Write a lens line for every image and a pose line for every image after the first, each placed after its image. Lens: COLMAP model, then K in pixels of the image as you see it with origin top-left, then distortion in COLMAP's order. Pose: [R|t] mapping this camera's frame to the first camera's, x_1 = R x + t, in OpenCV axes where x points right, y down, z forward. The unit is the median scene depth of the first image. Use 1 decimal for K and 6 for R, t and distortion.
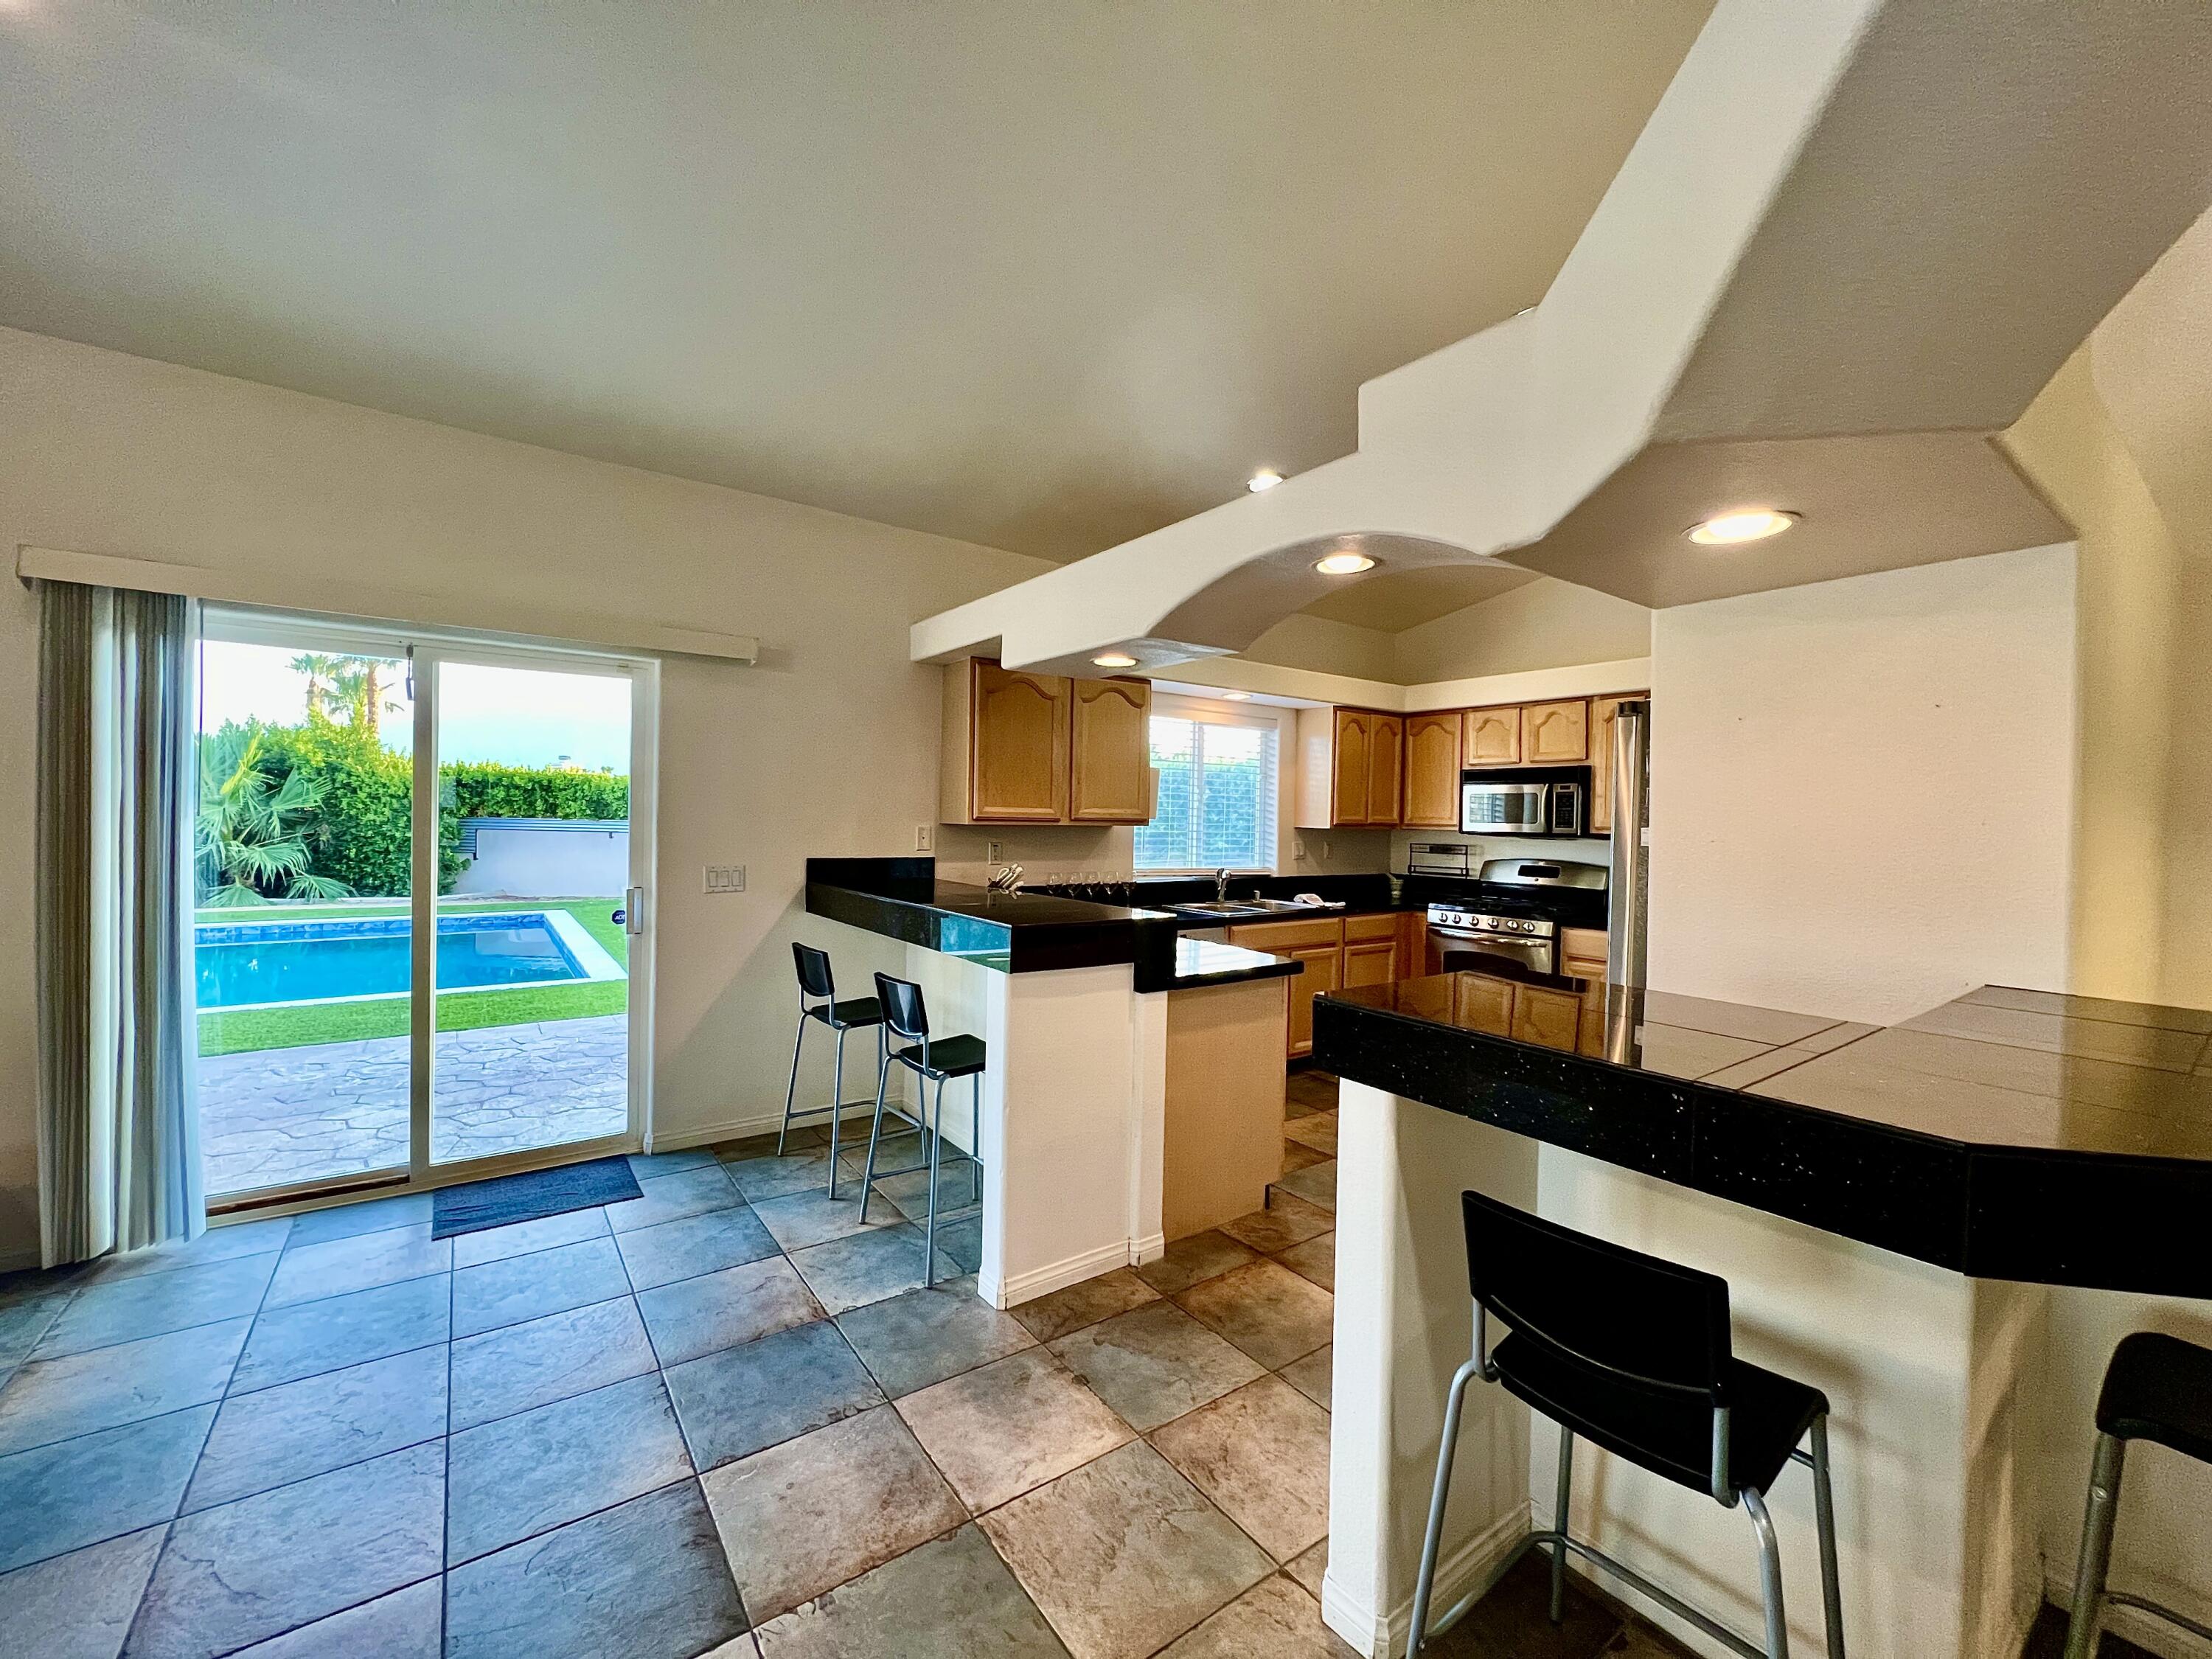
lens RADIAL K [[897.2, 0, 1105.0], [0, 897.2, 829.2], [0, 0, 1]] dist [-0.001441, -0.000609]
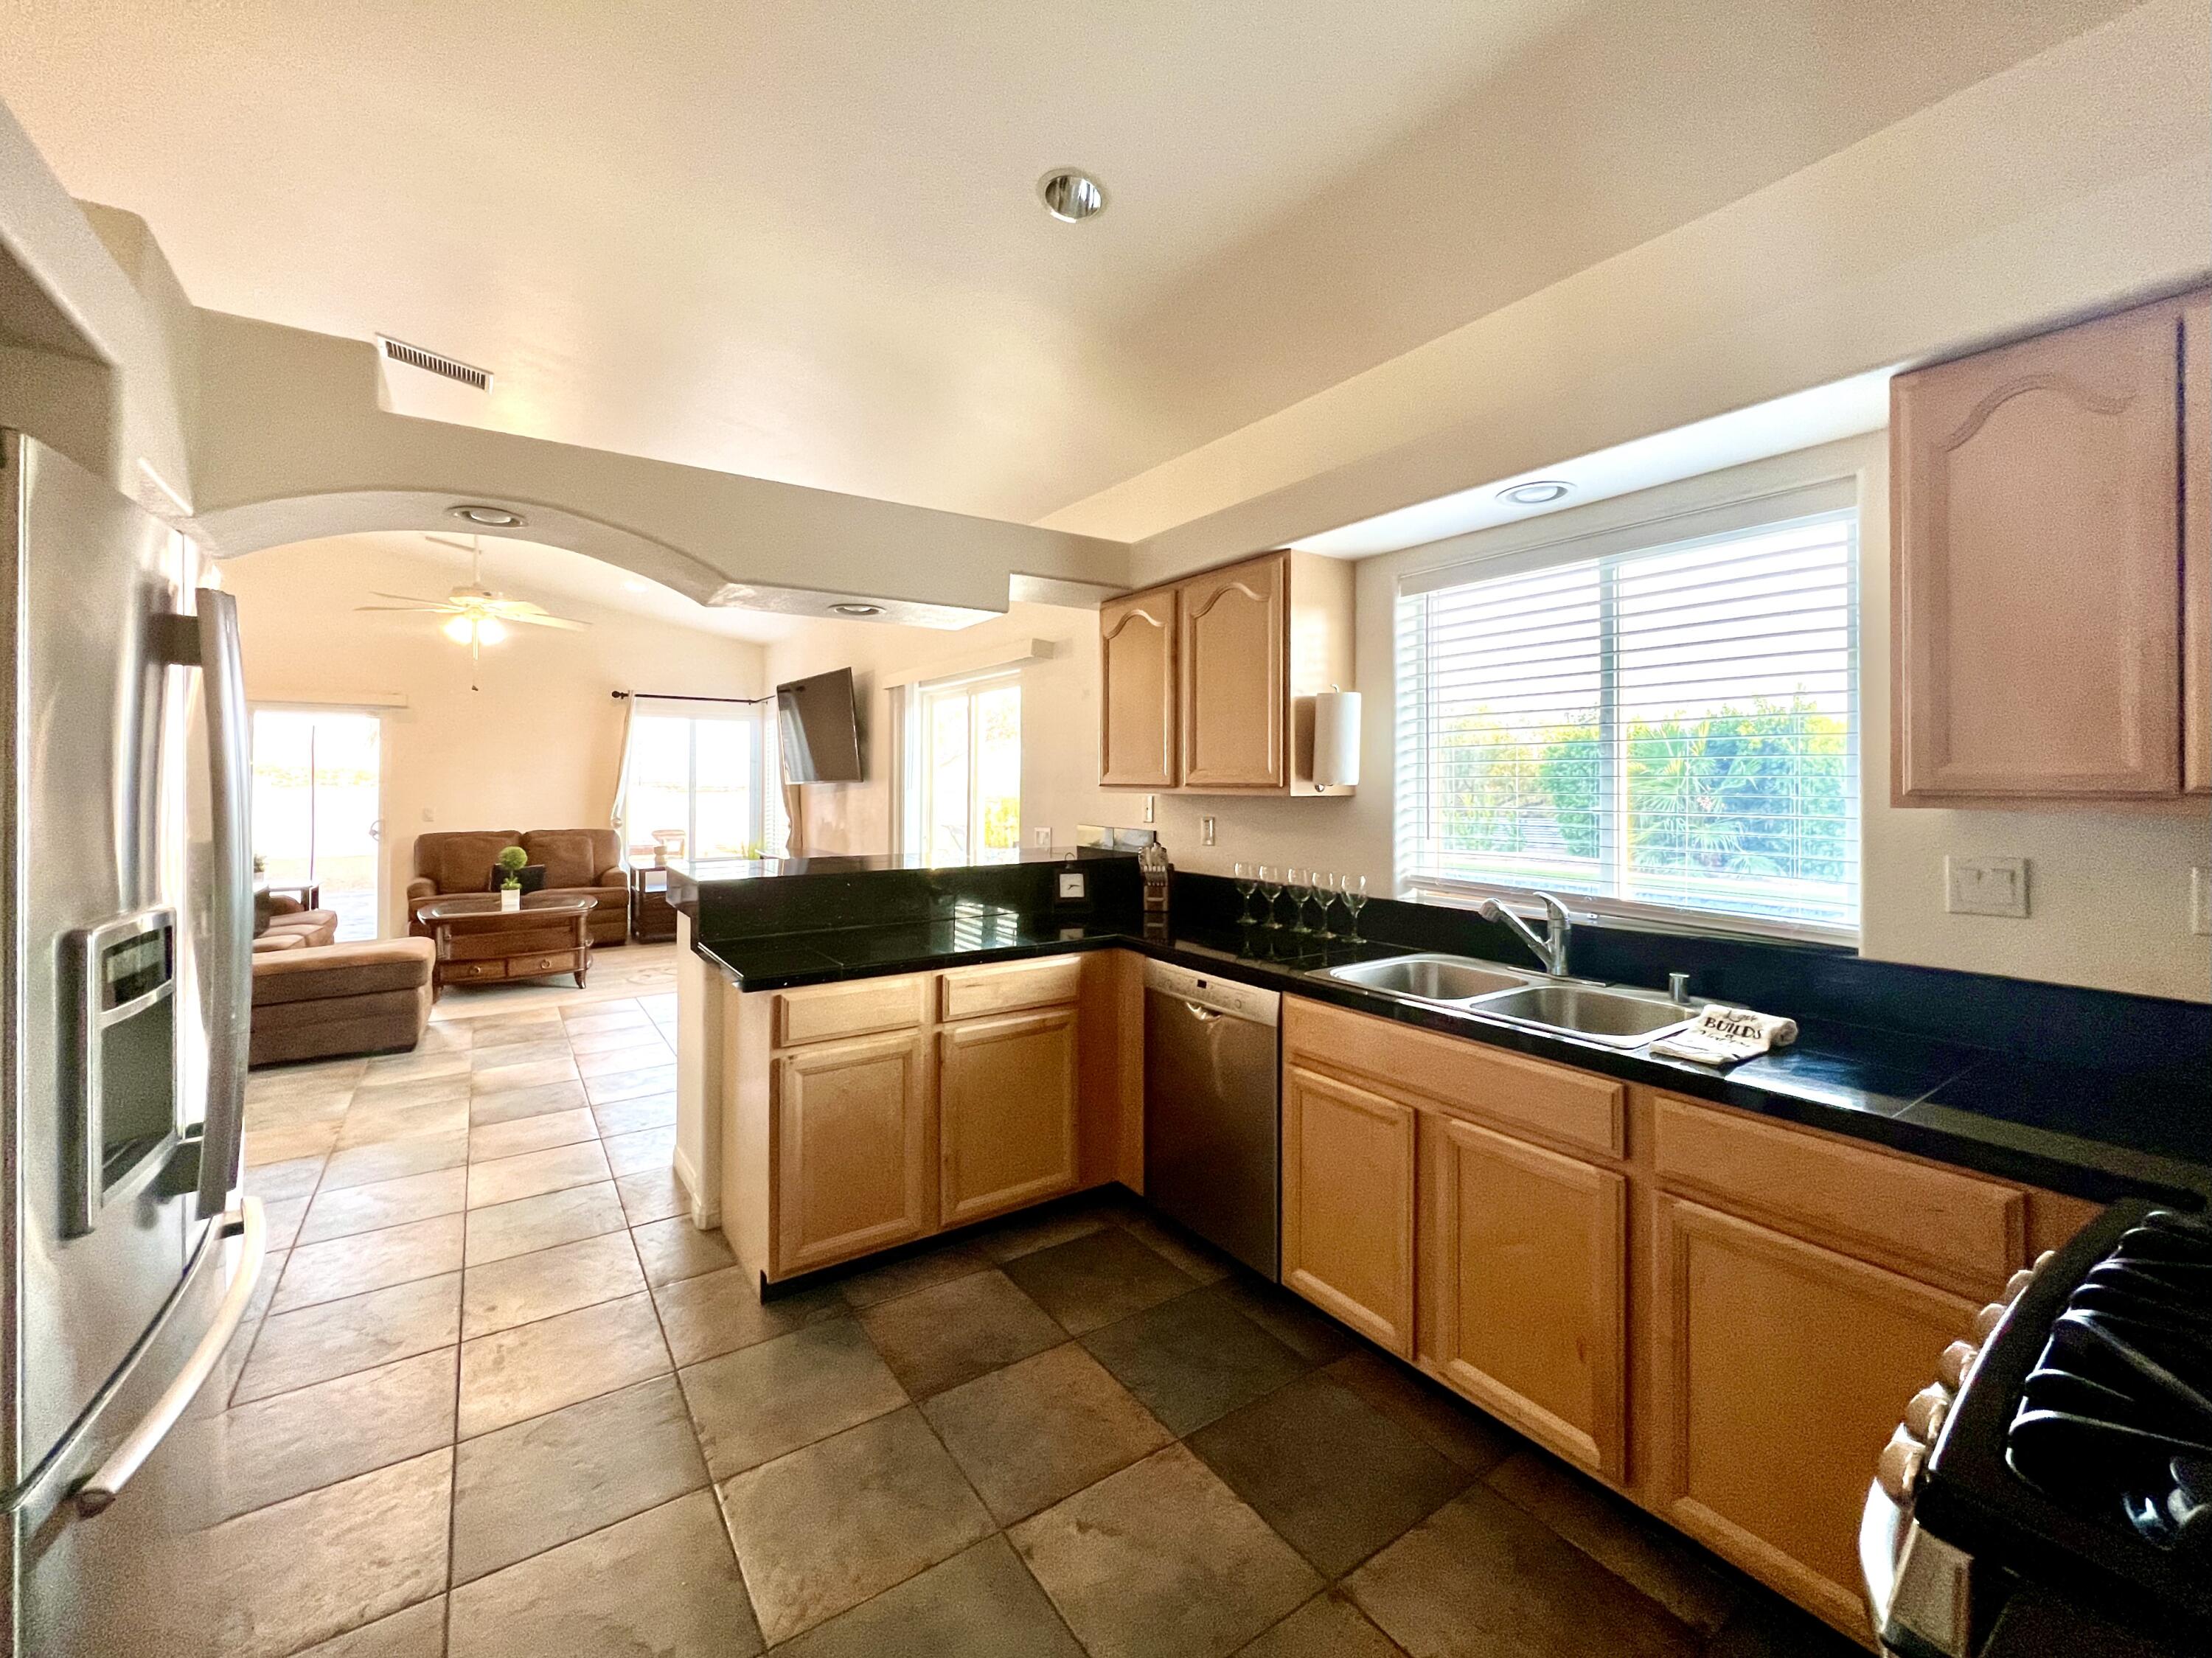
lens RADIAL K [[897.1, 0, 1083.5], [0, 897.1, 778.5], [0, 0, 1]] dist [-0.001441, -0.000609]
pose [[-0.036174, -0.020325, -0.999139, 0.549110], [-0.017811, 0.999647, -0.019690, 0.000151], [0.999187, 0.017083, -0.036523, 0.761382]]
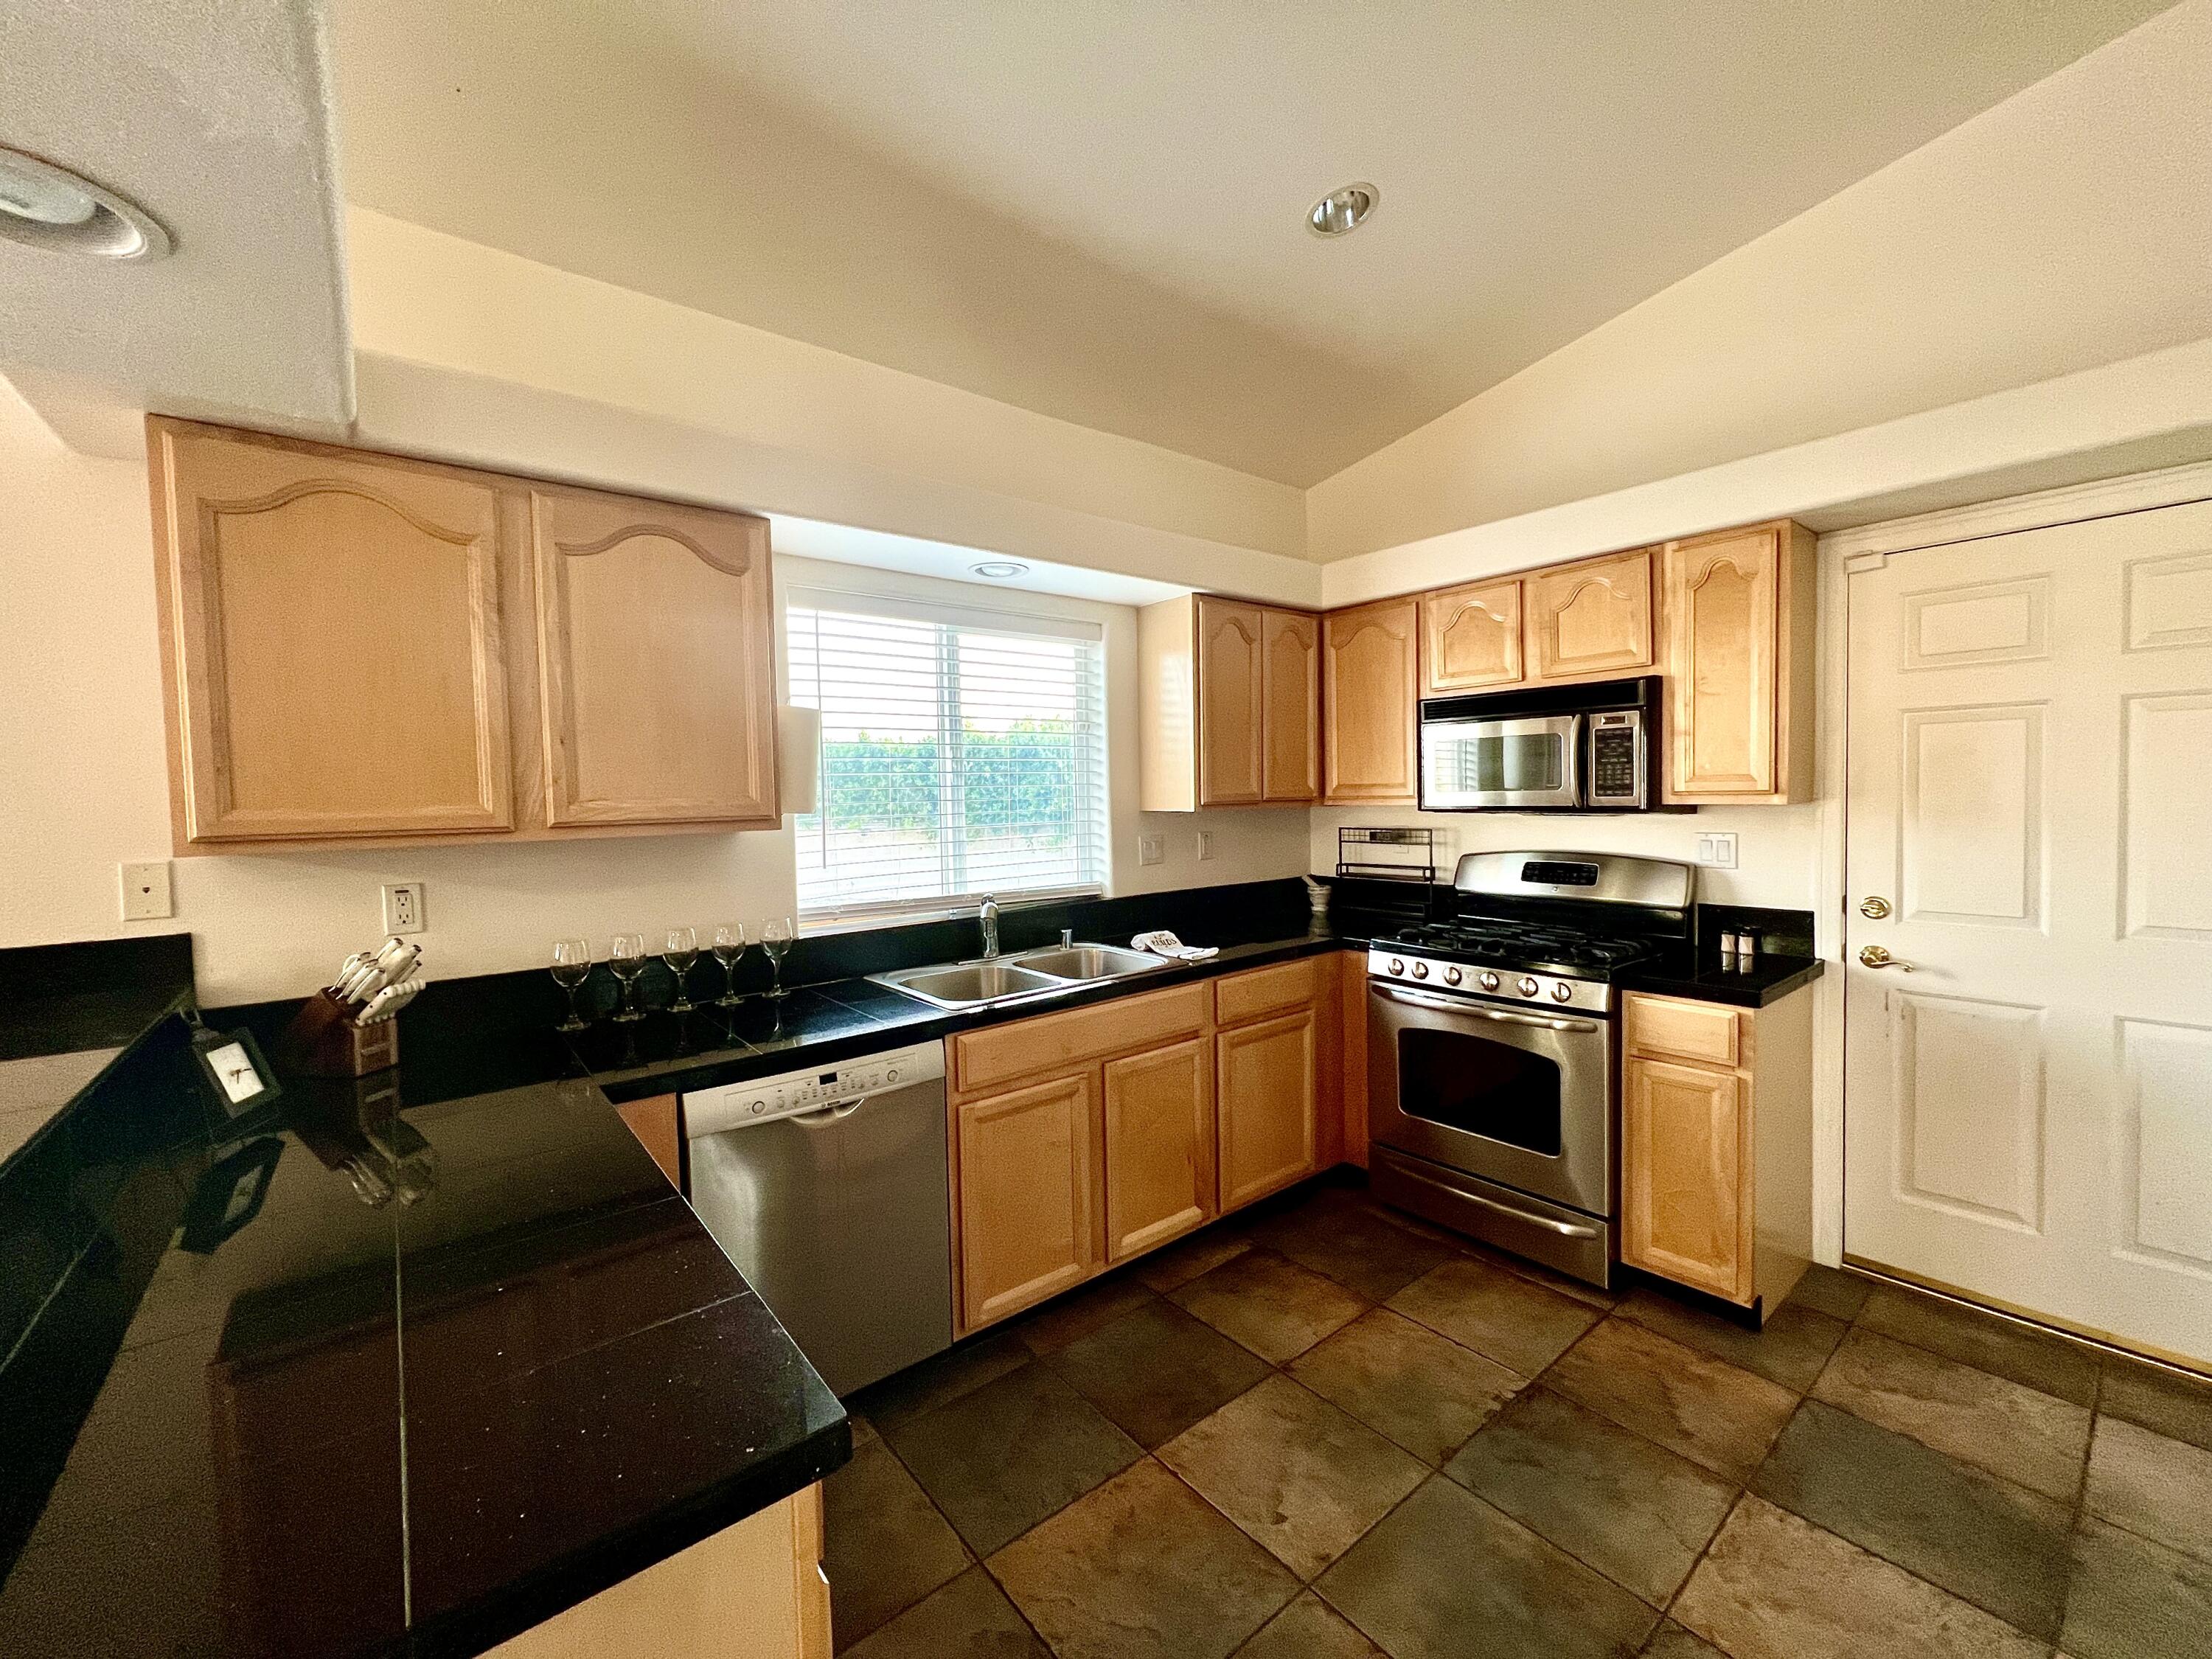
lens RADIAL K [[897.2, 0, 1099.2], [0, 897.2, 832.8], [0, 0, 1]] dist [-0.001441, -0.000609]
pose [[0.997820, -0.041550, 0.051273, 0.162365], [0.039900, 0.998666, 0.032786, -0.008494], [-0.052567, -0.030669, 0.998146, 0.440872]]
